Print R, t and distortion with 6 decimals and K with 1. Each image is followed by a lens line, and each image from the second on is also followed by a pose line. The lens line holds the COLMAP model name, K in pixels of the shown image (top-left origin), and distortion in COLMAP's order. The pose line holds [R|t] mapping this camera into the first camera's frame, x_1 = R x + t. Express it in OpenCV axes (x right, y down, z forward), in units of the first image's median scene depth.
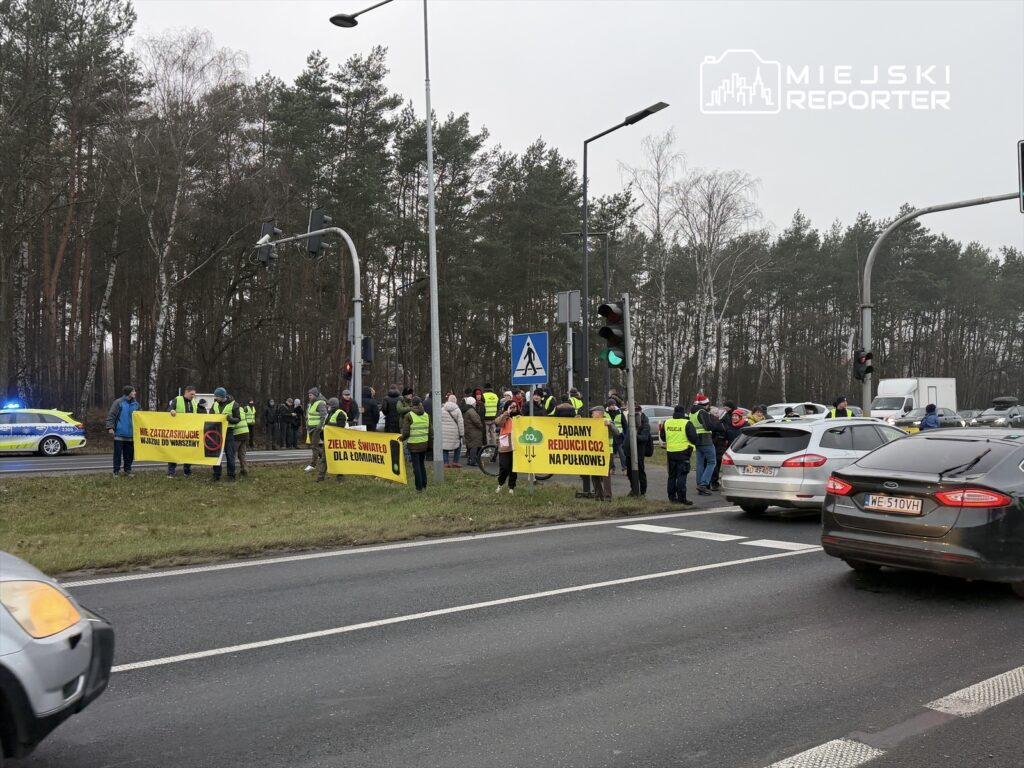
lens RADIAL K [[947.7, 0, 512.0], [0, 947.7, 384.0], [0, 0, 1]] dist [0.199121, -0.436130]
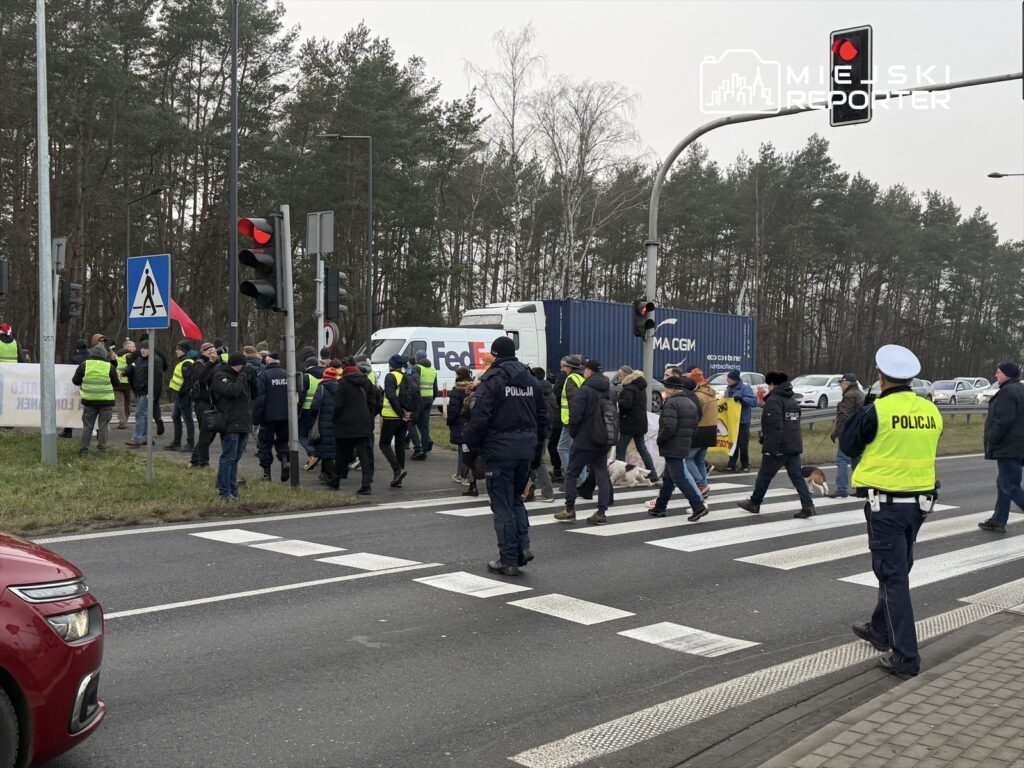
lens RADIAL K [[1127.4, 0, 518.4], [0, 1127.4, 378.7], [0, 0, 1]] dist [0.207237, -0.474396]
pose [[0.993262, 0.025058, 0.113145, 0.065768], [-0.029163, 0.998970, 0.034775, 0.000004], [-0.112157, -0.037841, 0.992970, 0.039205]]
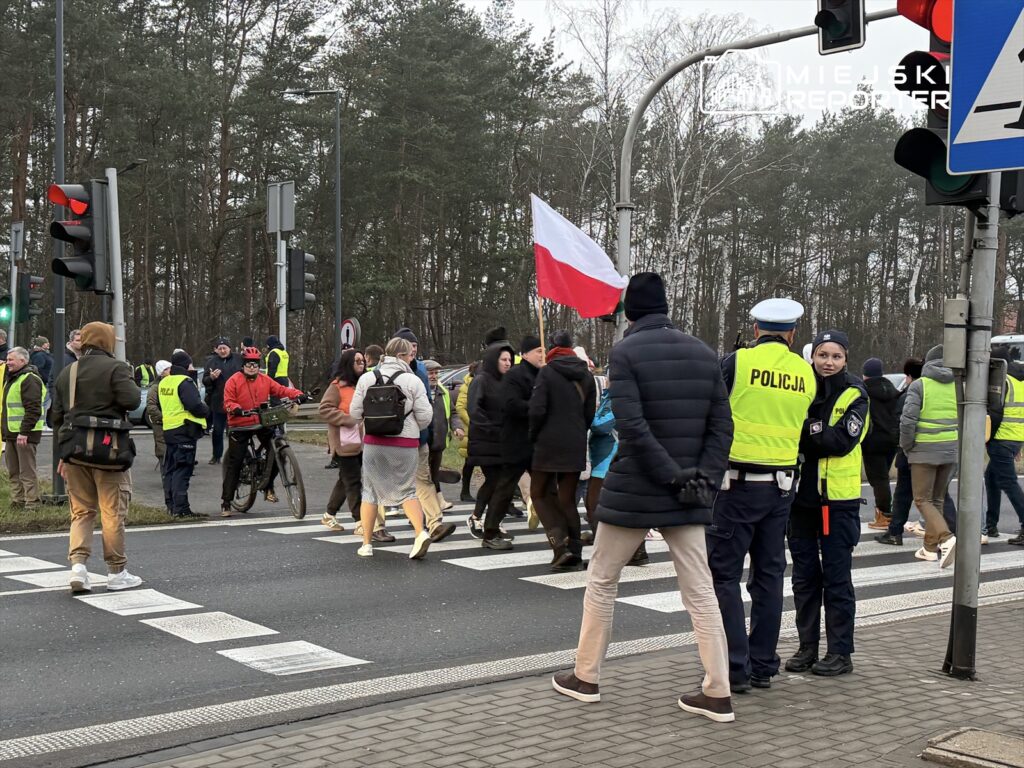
lens RADIAL K [[1398.4, 0, 512.0], [0, 1398.4, 384.0], [0, 0, 1]] dist [0.122937, 0.009499]
pose [[0.999784, 0.015532, -0.013775, 0.128646], [-0.015085, 0.999373, 0.032017, 0.002959], [0.014263, -0.031802, 0.999392, 0.030319]]
